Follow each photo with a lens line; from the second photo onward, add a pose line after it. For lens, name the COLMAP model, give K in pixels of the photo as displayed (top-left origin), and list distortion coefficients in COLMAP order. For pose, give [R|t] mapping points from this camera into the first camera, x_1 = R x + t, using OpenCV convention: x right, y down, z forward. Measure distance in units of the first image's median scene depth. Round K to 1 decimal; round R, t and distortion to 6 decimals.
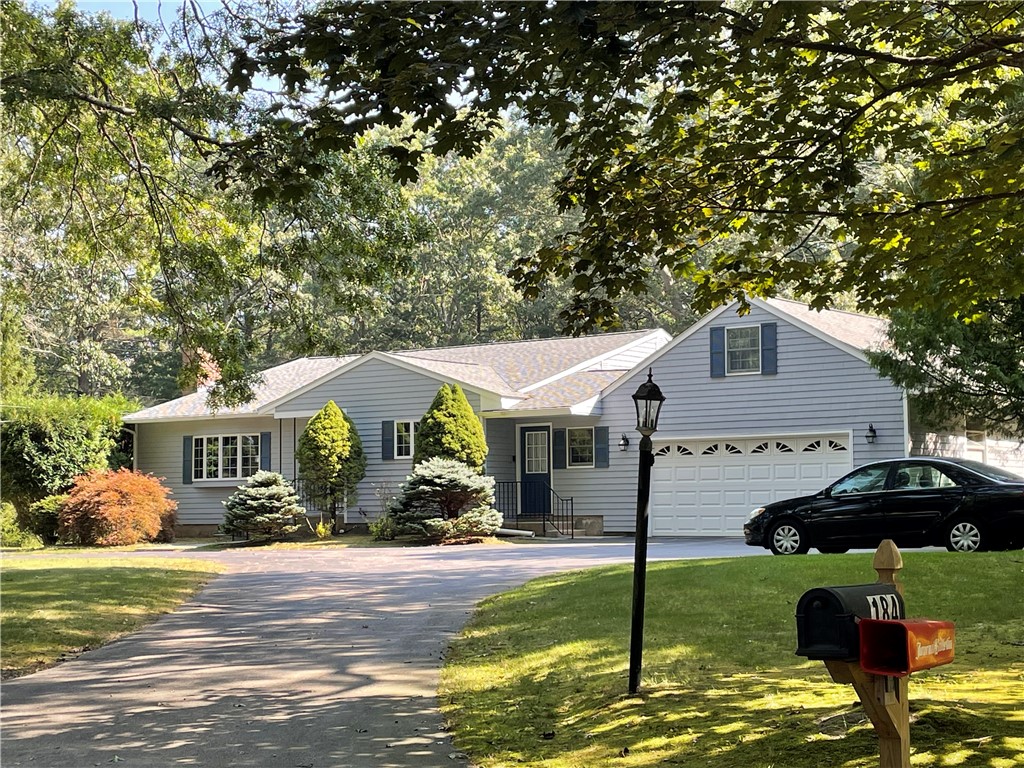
lens RADIAL K [[1836.0, 0, 512.0], [0, 1836.0, 384.0], [0, 0, 1]] dist [0.307610, 0.116368]
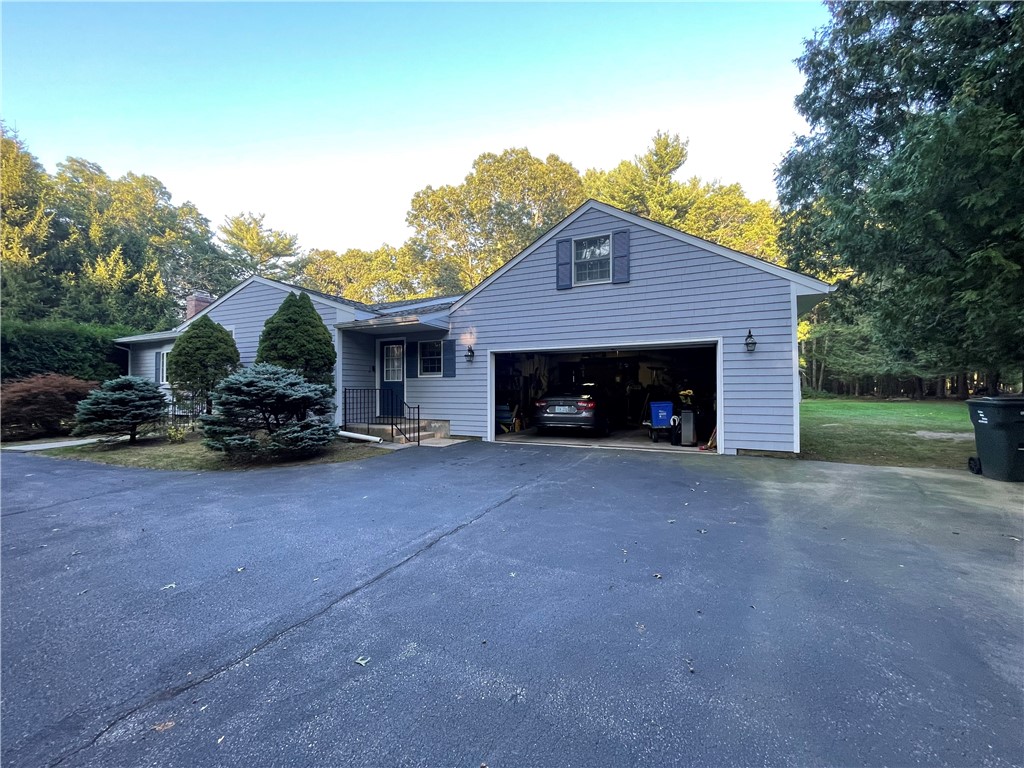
lens RADIAL K [[416.8, 0, 512.0], [0, 416.8, 384.0], [0, 0, 1]] dist [-0.000462, -0.000021]
pose [[0.984162, 0.011084, 0.176922, 0.043179], [-0.020467, 0.998474, 0.051298, 0.037303], [-0.176084, -0.054106, 0.982887, 0.772904]]
